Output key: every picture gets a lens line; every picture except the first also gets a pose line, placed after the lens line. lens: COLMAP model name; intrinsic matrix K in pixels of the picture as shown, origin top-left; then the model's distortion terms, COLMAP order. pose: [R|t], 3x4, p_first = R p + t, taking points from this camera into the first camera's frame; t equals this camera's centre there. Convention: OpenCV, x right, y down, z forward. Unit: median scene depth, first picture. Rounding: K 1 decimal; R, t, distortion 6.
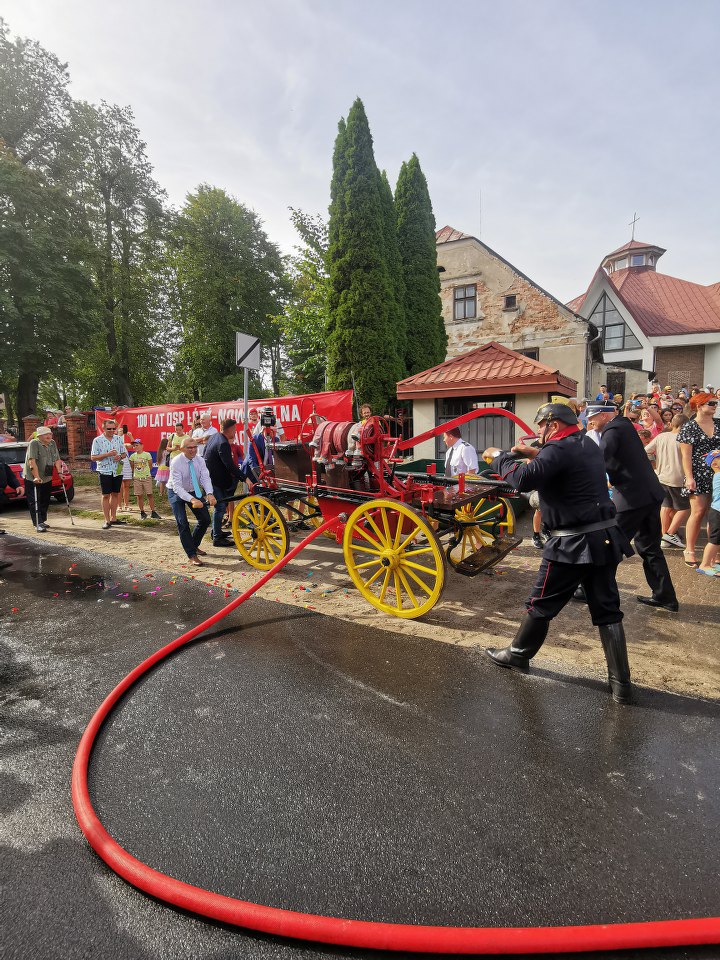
lens RADIAL K [[460.8, 0, 355.4], [0, 460.8, 472.6], [0, 0, 1]] dist [-0.047075, 0.045783]
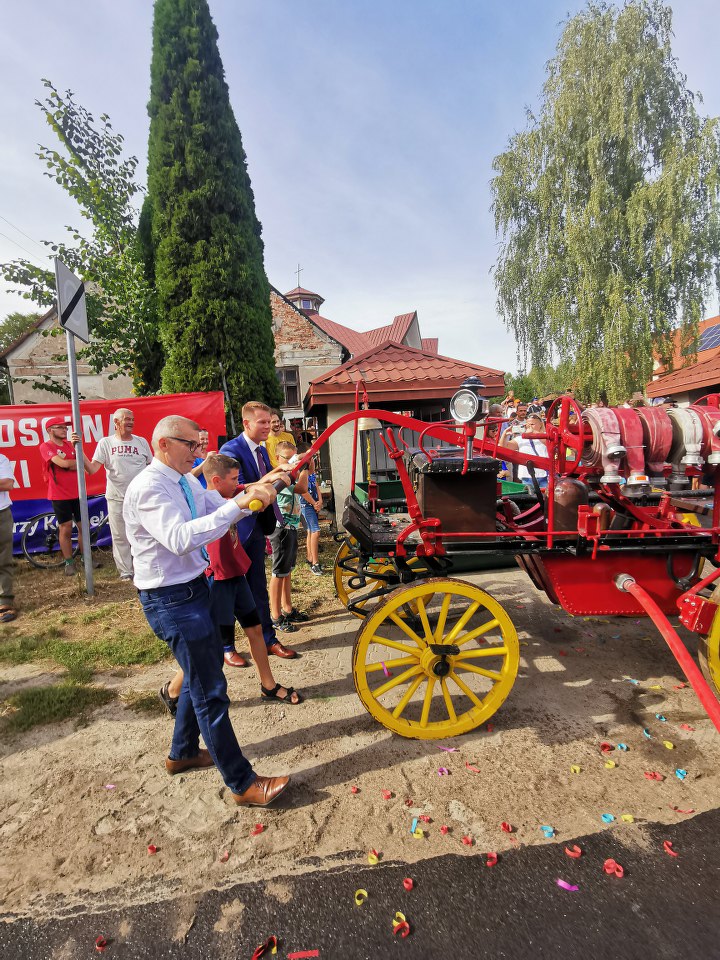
lens RADIAL K [[457.2, 0, 355.9], [0, 457.2, 471.0], [0, 0, 1]] dist [-0.021123, 0.025945]
pose [[0.758259, -0.070542, 0.648126, -0.150401], [0.111325, 0.993538, -0.022105, -0.014579], [-0.642378, 0.088914, 0.761213, 0.192882]]
